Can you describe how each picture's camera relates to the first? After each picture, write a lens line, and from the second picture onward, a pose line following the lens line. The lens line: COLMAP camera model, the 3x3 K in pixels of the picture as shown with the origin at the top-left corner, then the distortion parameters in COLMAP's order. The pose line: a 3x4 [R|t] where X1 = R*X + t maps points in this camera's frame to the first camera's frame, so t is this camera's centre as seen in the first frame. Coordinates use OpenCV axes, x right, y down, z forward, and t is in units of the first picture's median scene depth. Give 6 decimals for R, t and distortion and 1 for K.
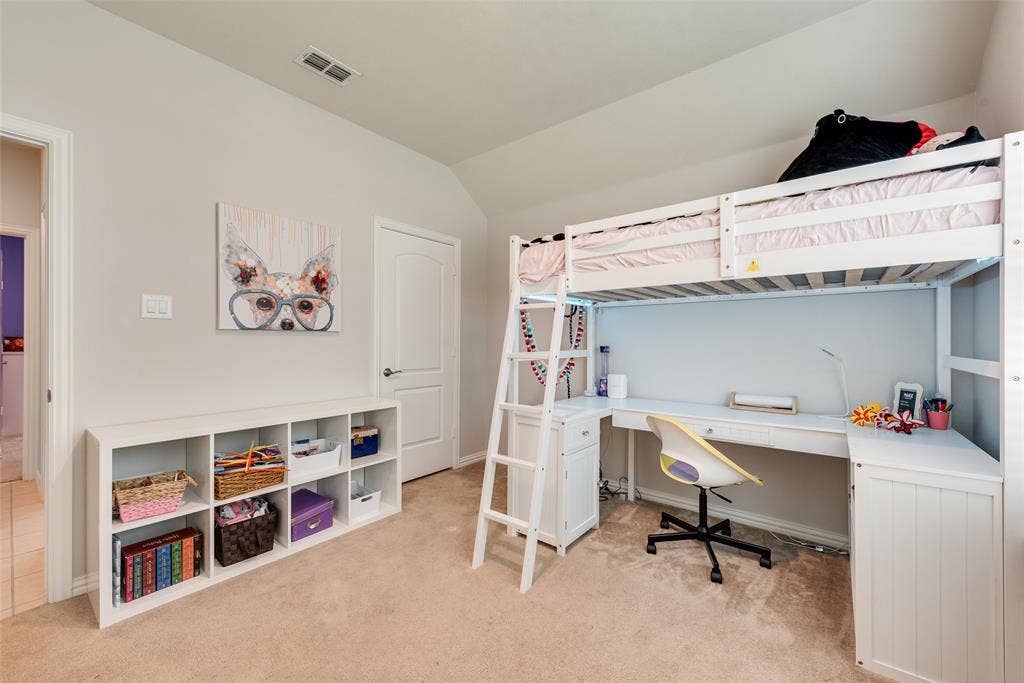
lens RADIAL K [[401.6, 0, 507.2], [0, 401.6, 339.8], [0, 0, 1]] dist [0.006378, -0.000121]
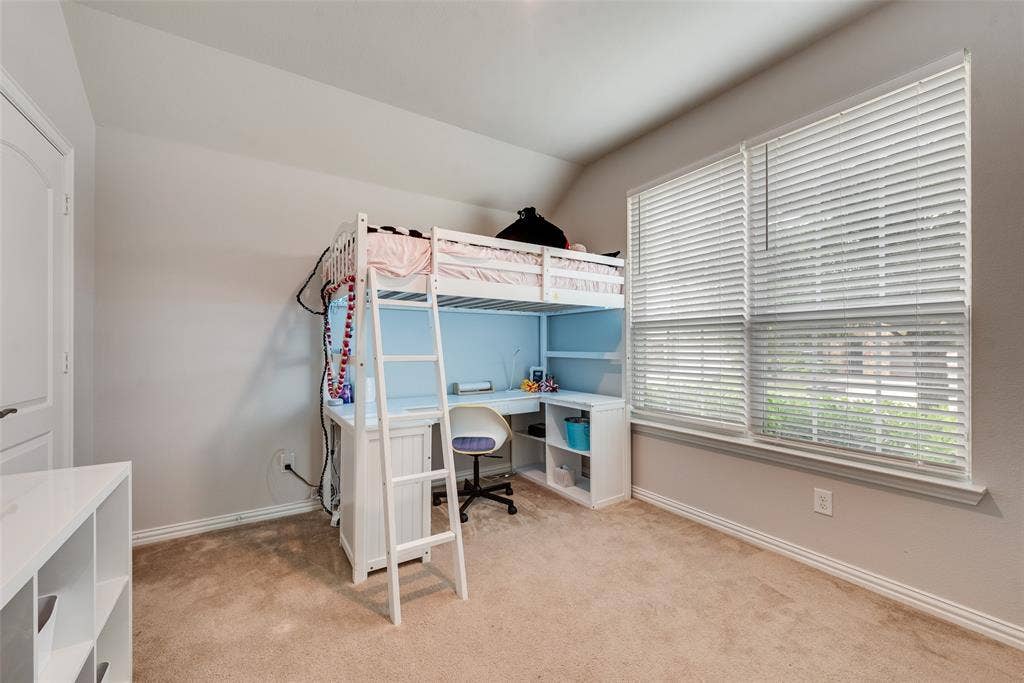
lens RADIAL K [[401.6, 0, 507.2], [0, 401.6, 339.8], [0, 0, 1]] dist [0.006378, -0.000121]
pose [[0.318891, 0.016144, 0.947654, -0.772647], [-0.000540, 0.999858, -0.016852, 0.015167], [-0.947791, 0.004862, 0.318854, 0.530664]]
